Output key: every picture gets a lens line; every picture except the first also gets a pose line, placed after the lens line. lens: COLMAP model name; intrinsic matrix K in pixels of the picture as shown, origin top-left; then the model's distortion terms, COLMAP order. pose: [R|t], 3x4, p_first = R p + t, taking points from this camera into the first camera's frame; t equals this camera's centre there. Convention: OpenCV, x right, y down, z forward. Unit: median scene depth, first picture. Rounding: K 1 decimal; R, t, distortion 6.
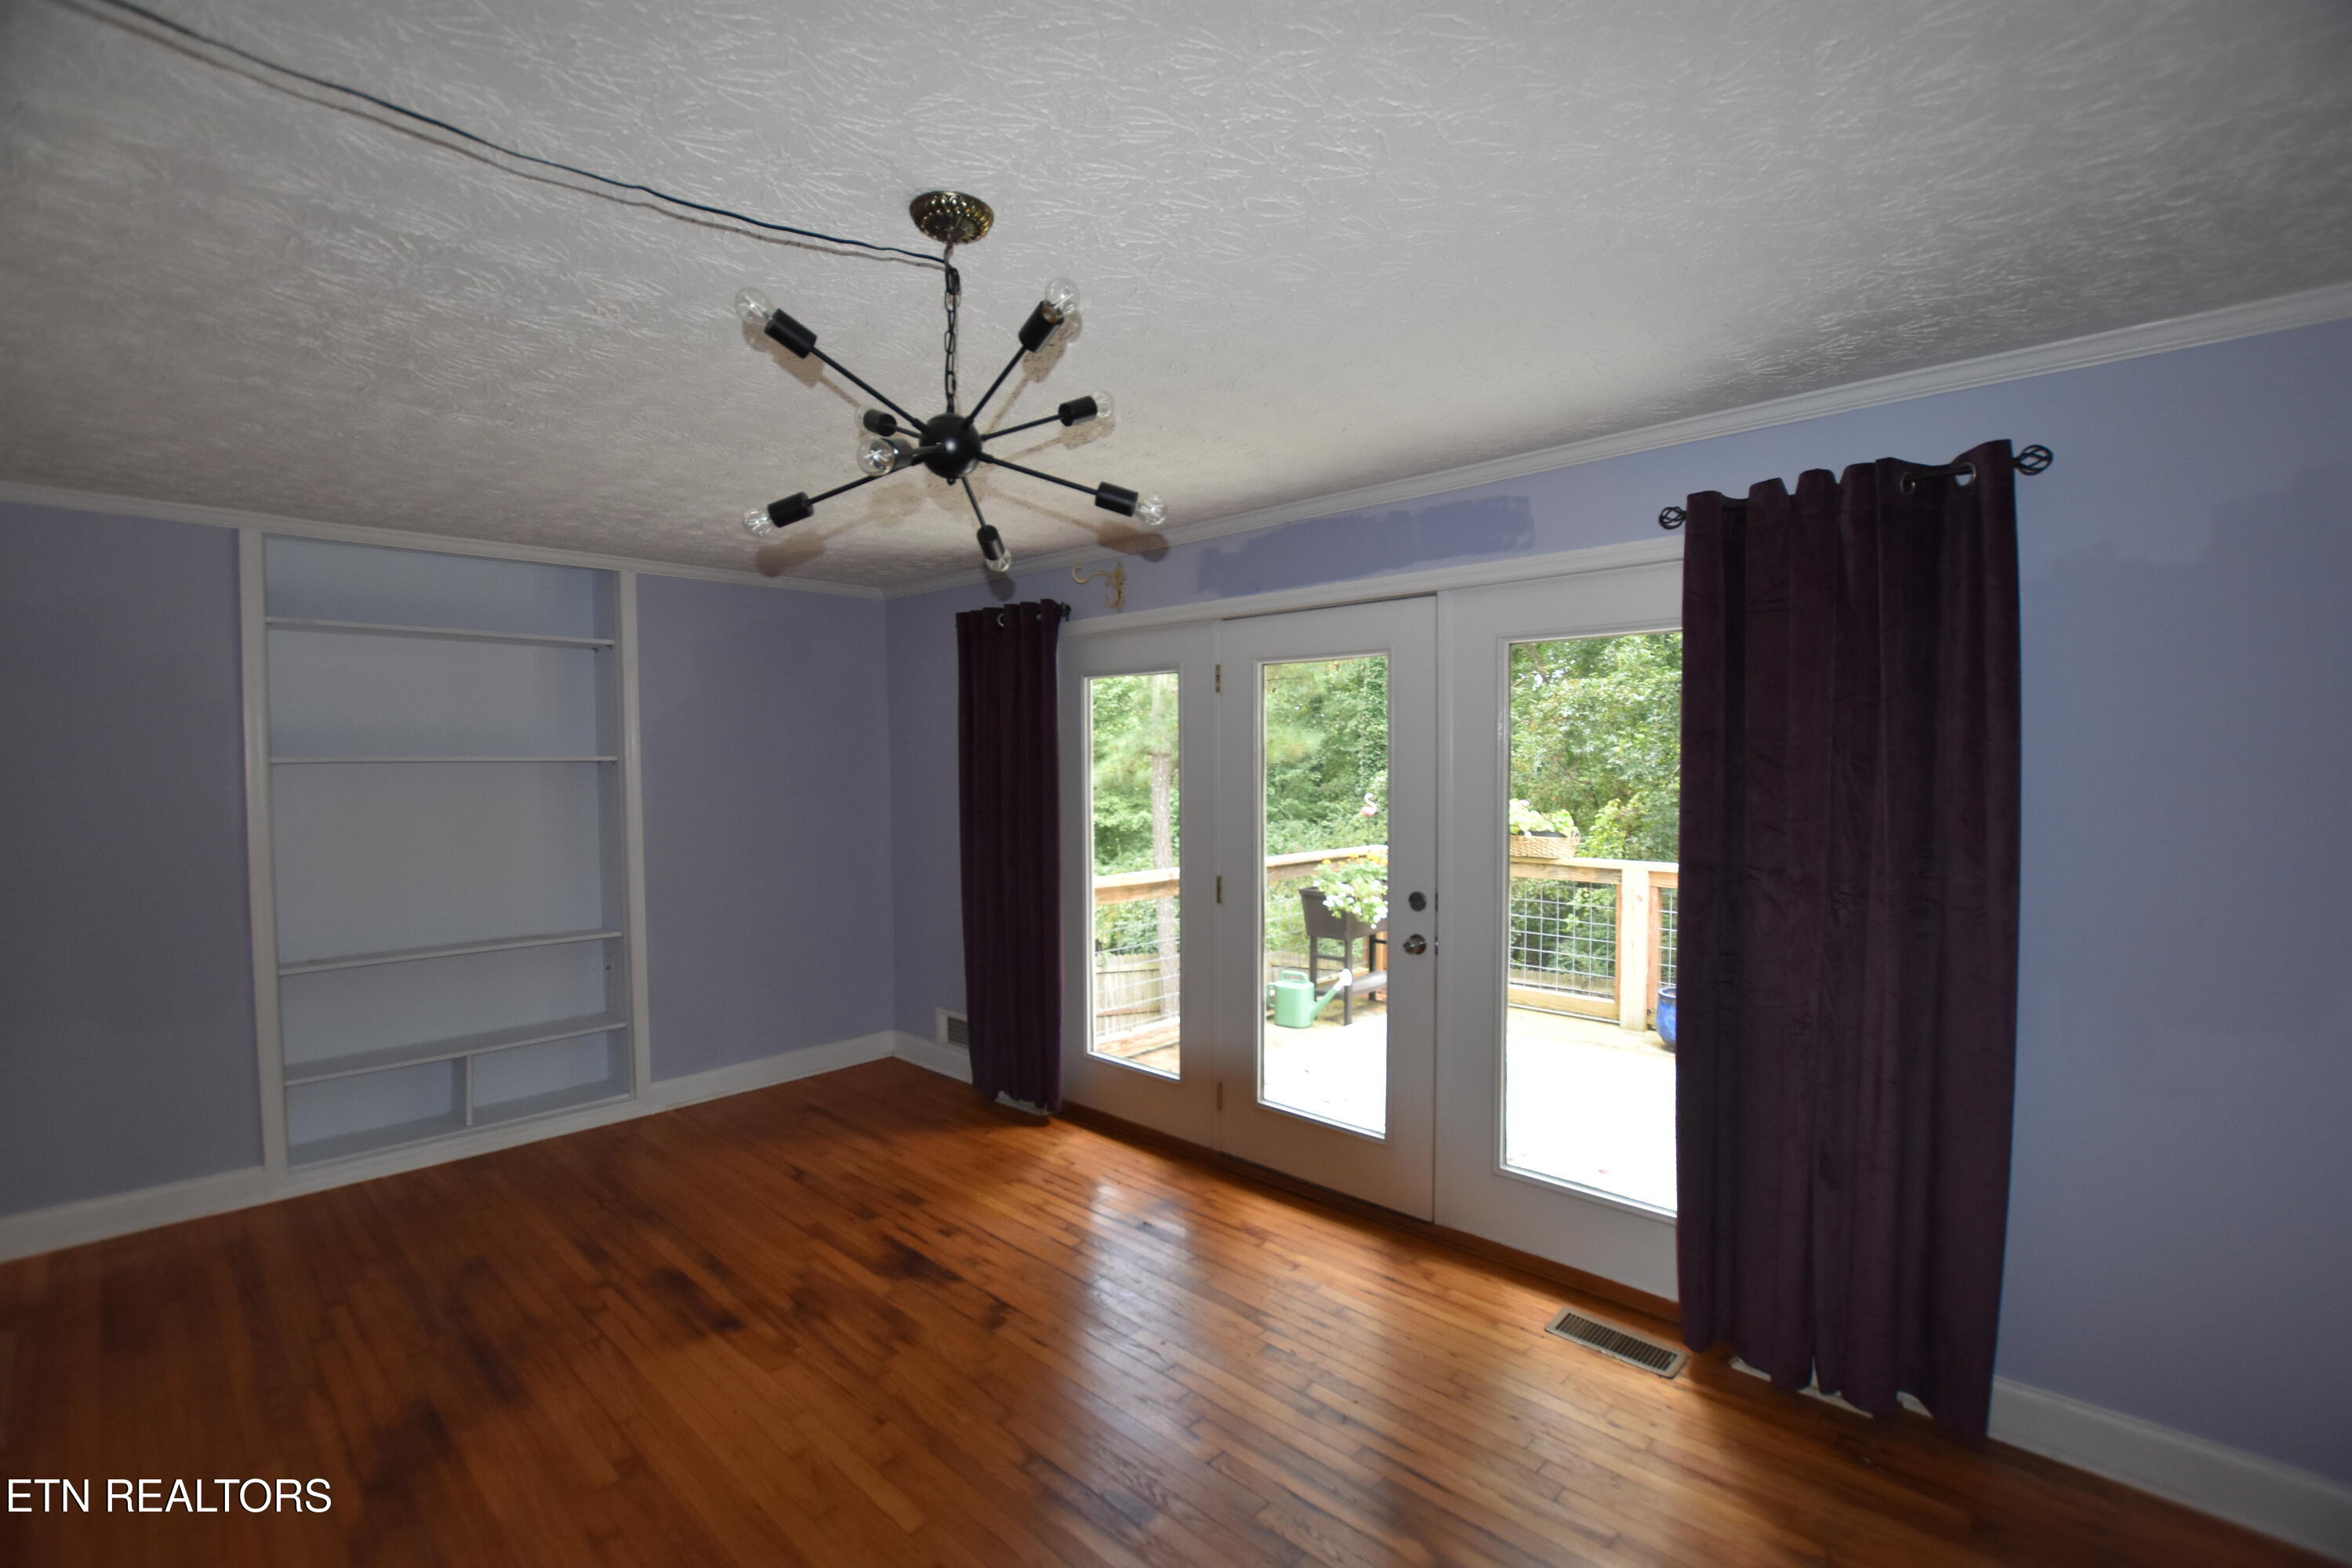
lens RADIAL K [[1034.4, 0, 1187.7], [0, 1034.4, 793.3], [0, 0, 1]] dist [-0.027234, -0.000175]
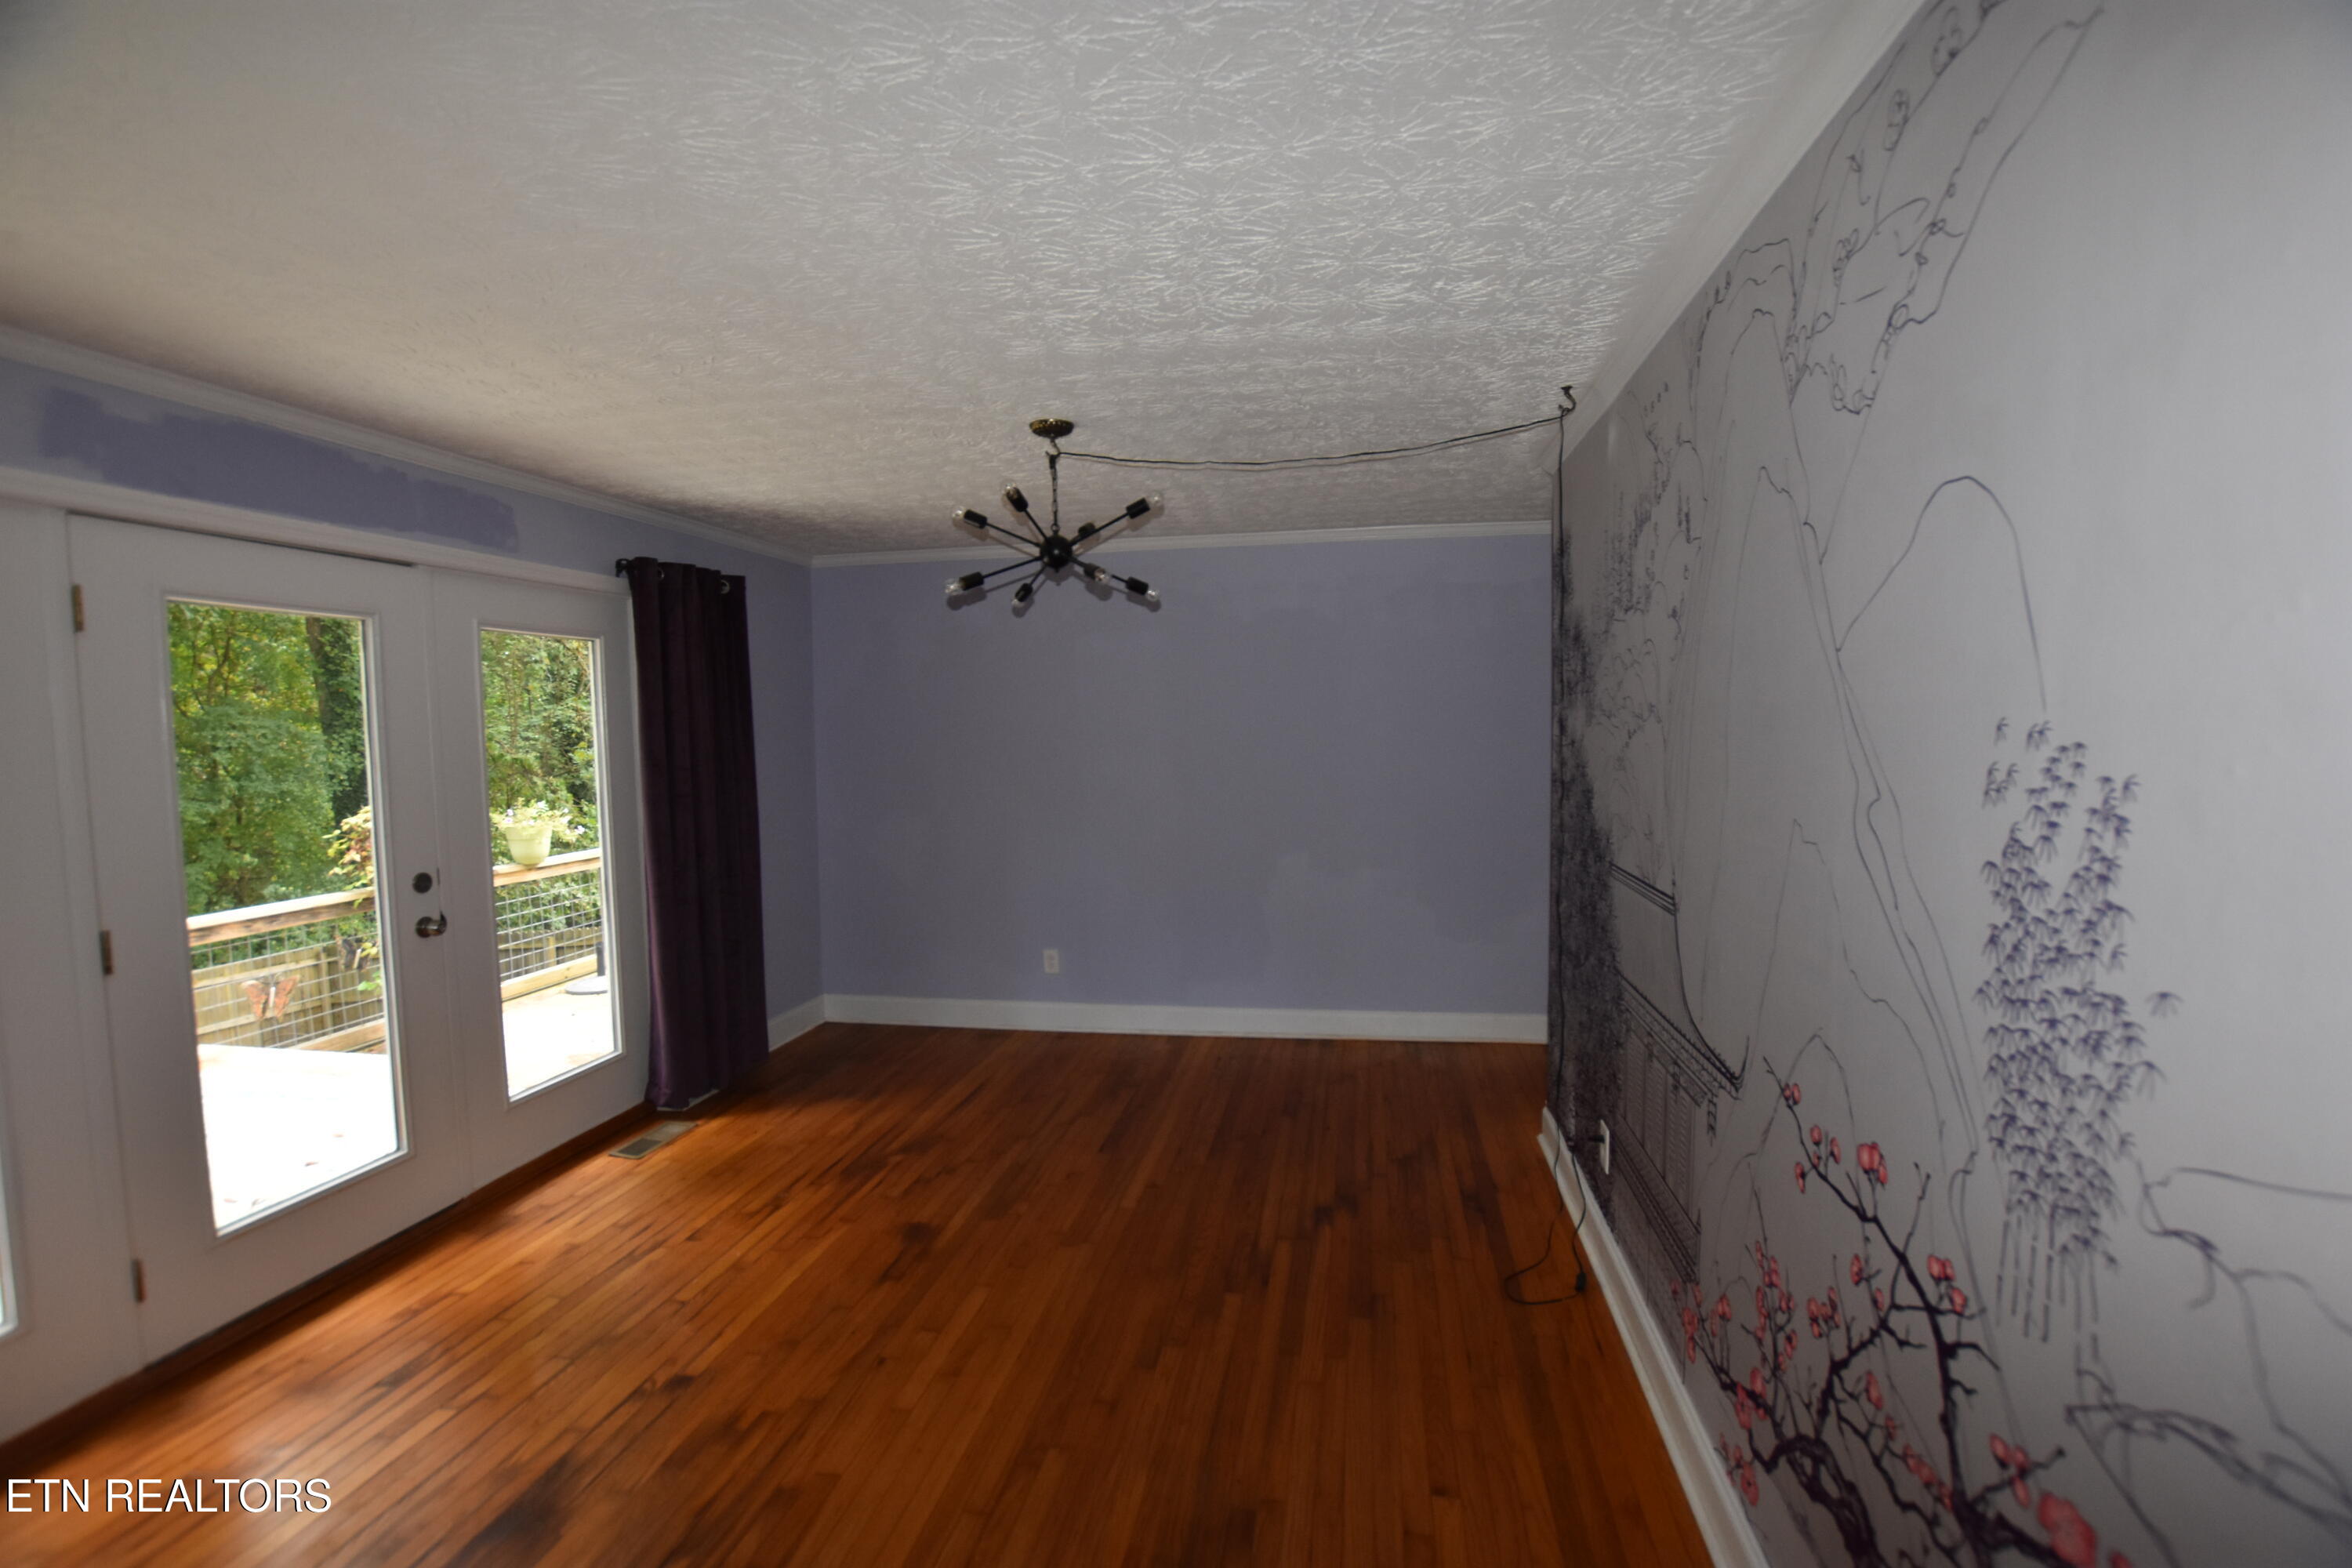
lens RADIAL K [[1034.4, 0, 1187.7], [0, 1034.4, 793.3], [0, 0, 1]] dist [-0.027234, -0.000175]
pose [[-0.553716, -0.038773, 0.831803, -1.115936], [0.051058, 0.995455, 0.080390, -0.021844], [-0.831139, 0.086983, -0.549219, 1.072344]]
